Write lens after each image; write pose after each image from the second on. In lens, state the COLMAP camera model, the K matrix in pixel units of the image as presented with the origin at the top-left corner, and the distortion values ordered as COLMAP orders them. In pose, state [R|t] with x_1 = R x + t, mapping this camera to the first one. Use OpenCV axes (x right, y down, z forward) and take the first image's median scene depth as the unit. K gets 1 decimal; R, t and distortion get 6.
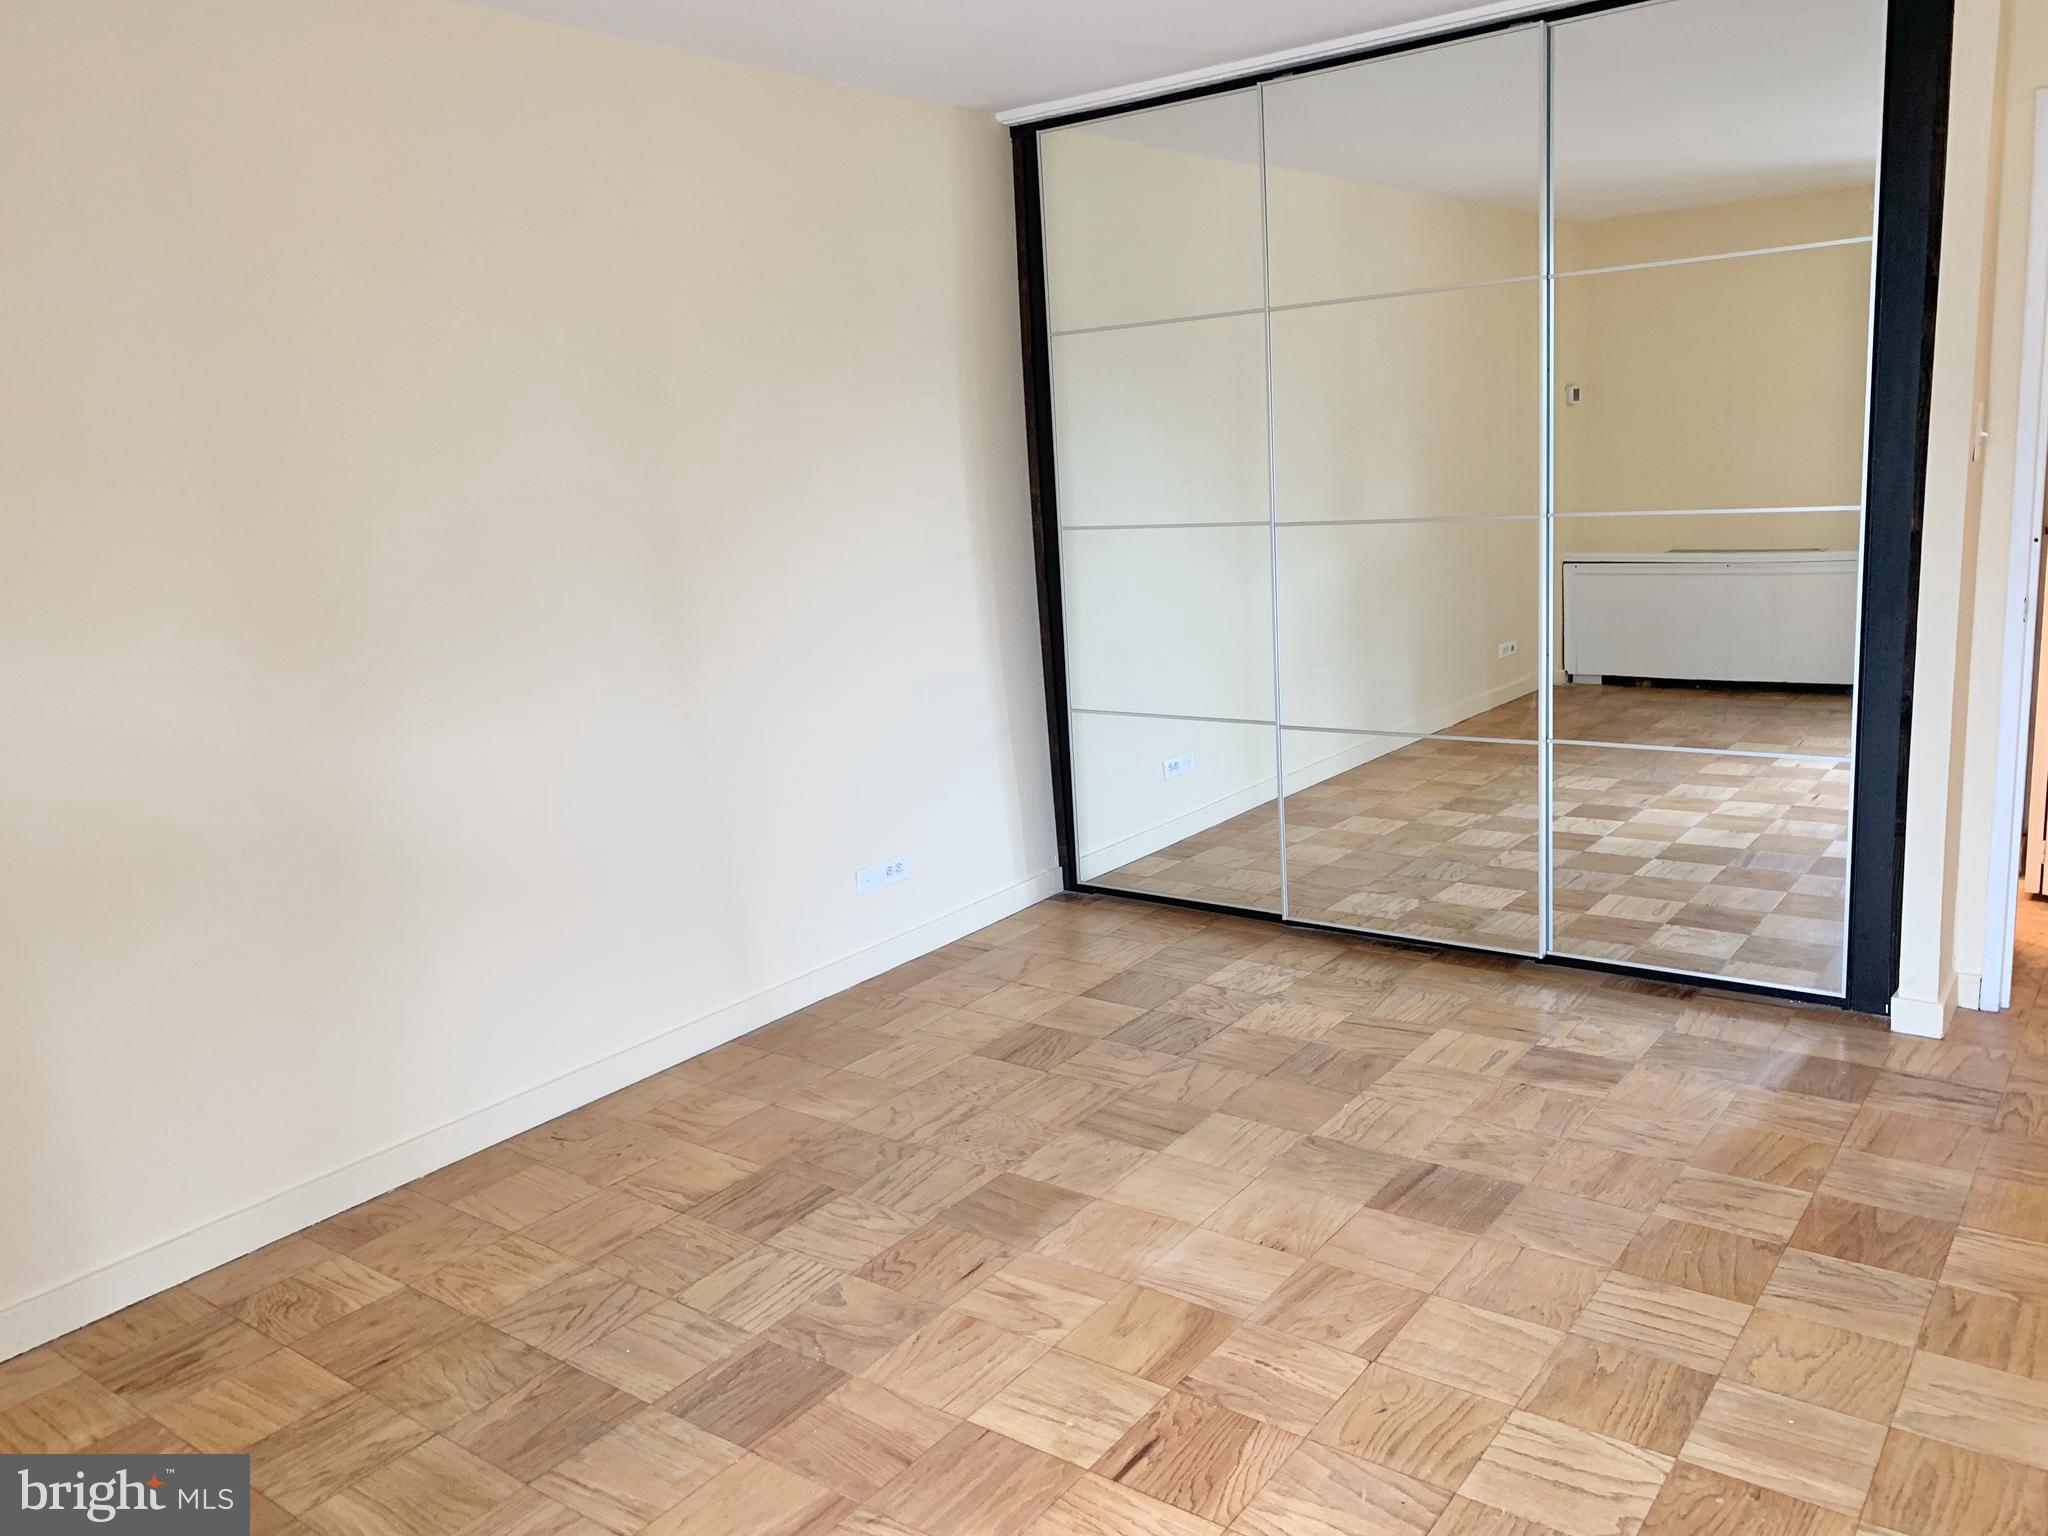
lens RADIAL K [[1563.7, 0, 1022.6], [0, 1563.7, 768.5], [0, 0, 1]] dist [0.016881, -0.007702]
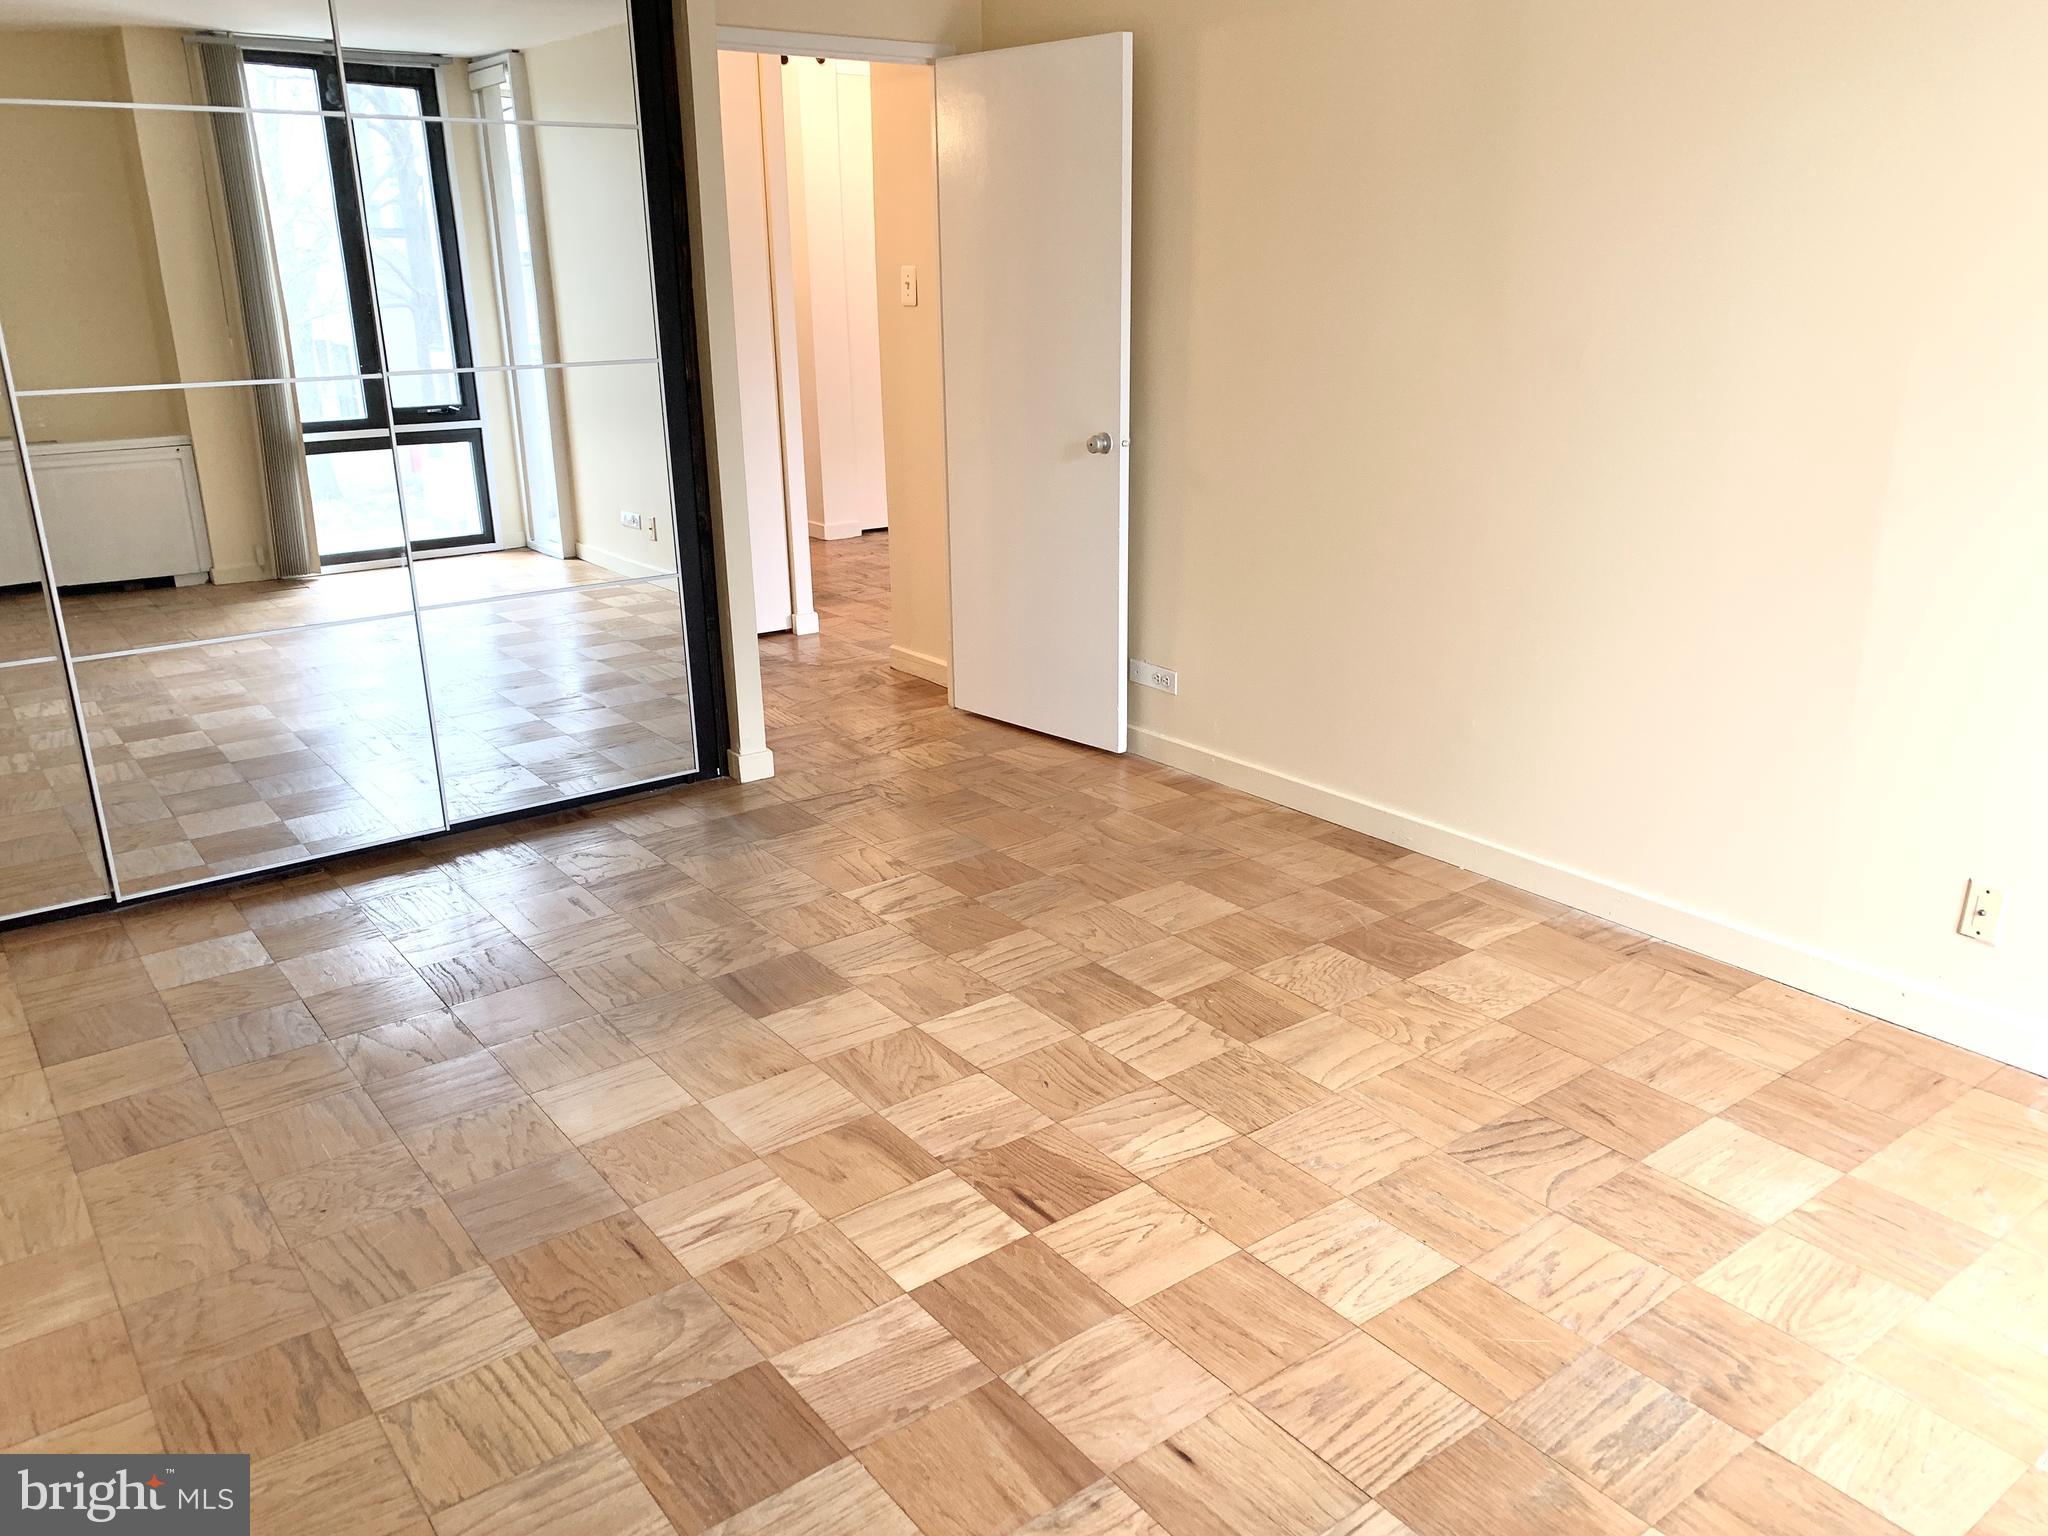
lens RADIAL K [[1563.7, 0, 1021.1], [0, 1563.7, 765.4], [0, 0, 1]] dist [0.016881, -0.007702]
pose [[0.277131, -0.239759, 0.930438, -0.722207], [0.197171, 0.961949, 0.189151, -0.052046], [-0.940384, 0.131036, 0.313859, 0.517928]]
